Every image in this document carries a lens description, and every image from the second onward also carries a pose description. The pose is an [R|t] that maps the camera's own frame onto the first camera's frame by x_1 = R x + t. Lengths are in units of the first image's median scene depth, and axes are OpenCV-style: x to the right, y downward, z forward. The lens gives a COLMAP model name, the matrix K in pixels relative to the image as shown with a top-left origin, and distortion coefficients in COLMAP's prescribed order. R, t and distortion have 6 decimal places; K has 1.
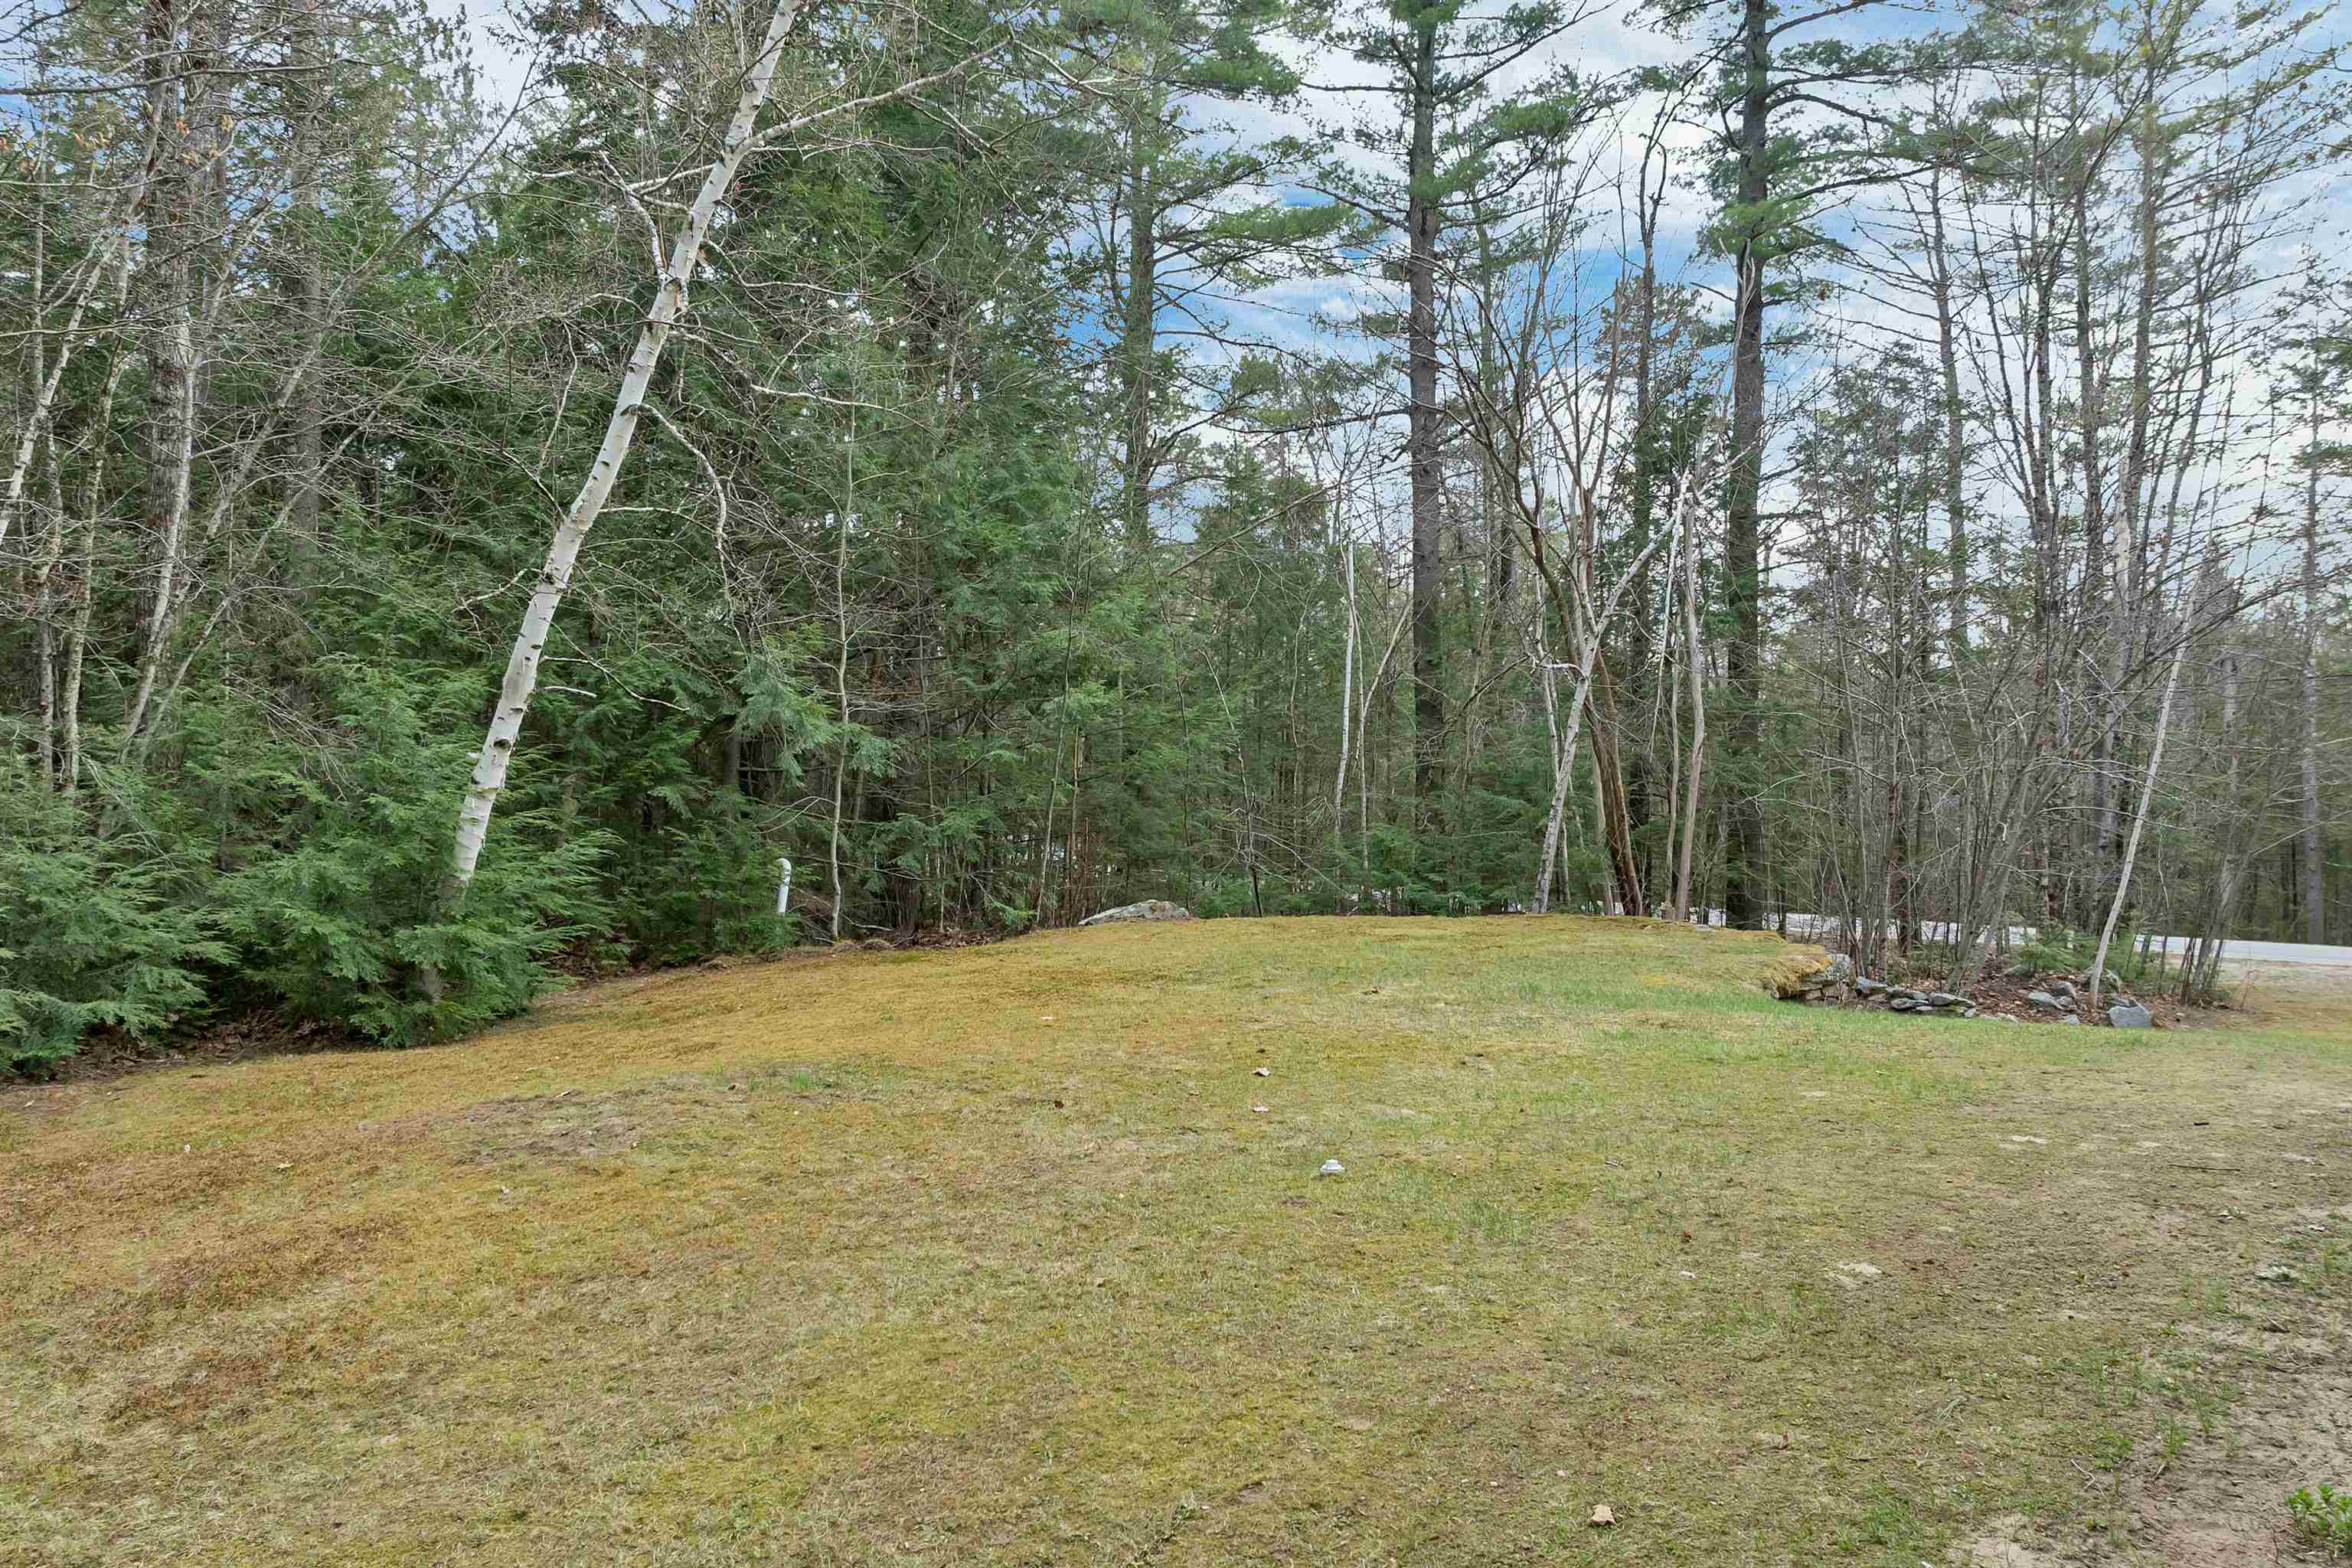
lens RADIAL K [[1681.6, 0, 1185.6], [0, 1681.6, 794.6], [0, 0, 1]] dist [-0.033985, 0.000376]
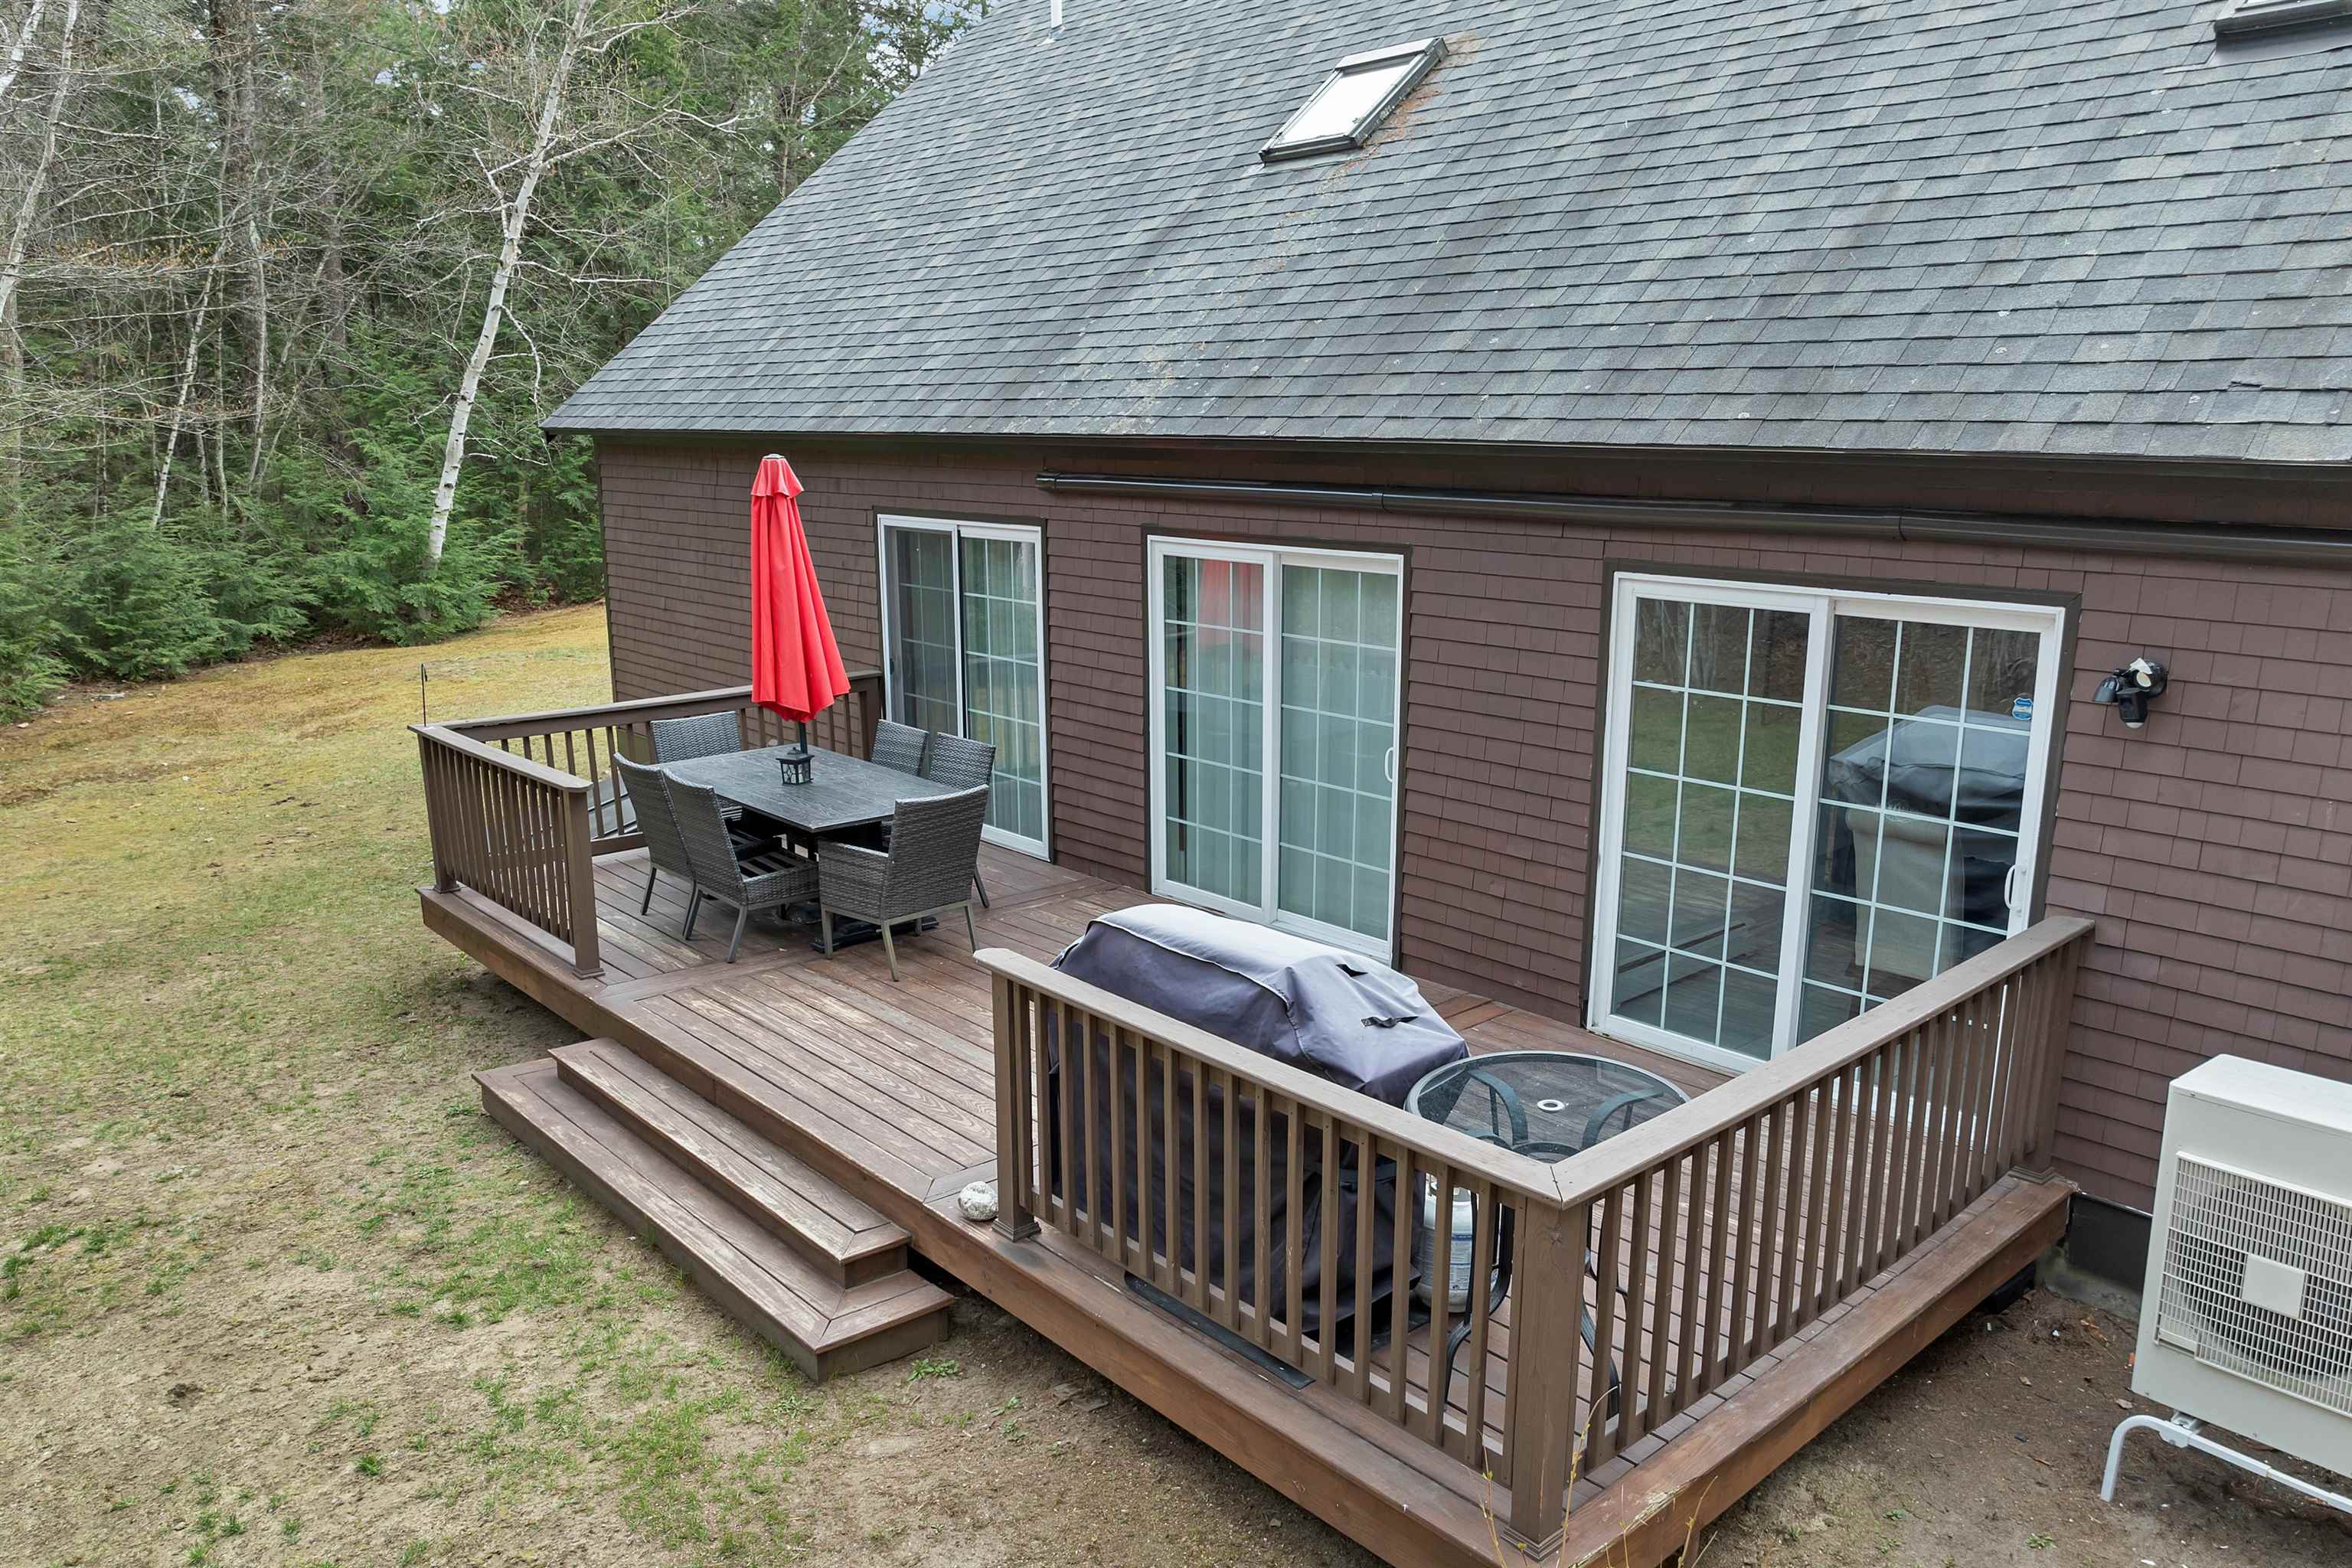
lens RADIAL K [[1681.6, 0, 1162.5], [0, 1681.6, 775.5], [0, 0, 1]] dist [-0.033985, 0.000376]
pose [[0.998573, 0.006805, -0.052975, 0.504799], [0.004325, 0.978293, 0.207181, -0.099957], [0.053235, -0.207114, 0.976867, -0.873990]]
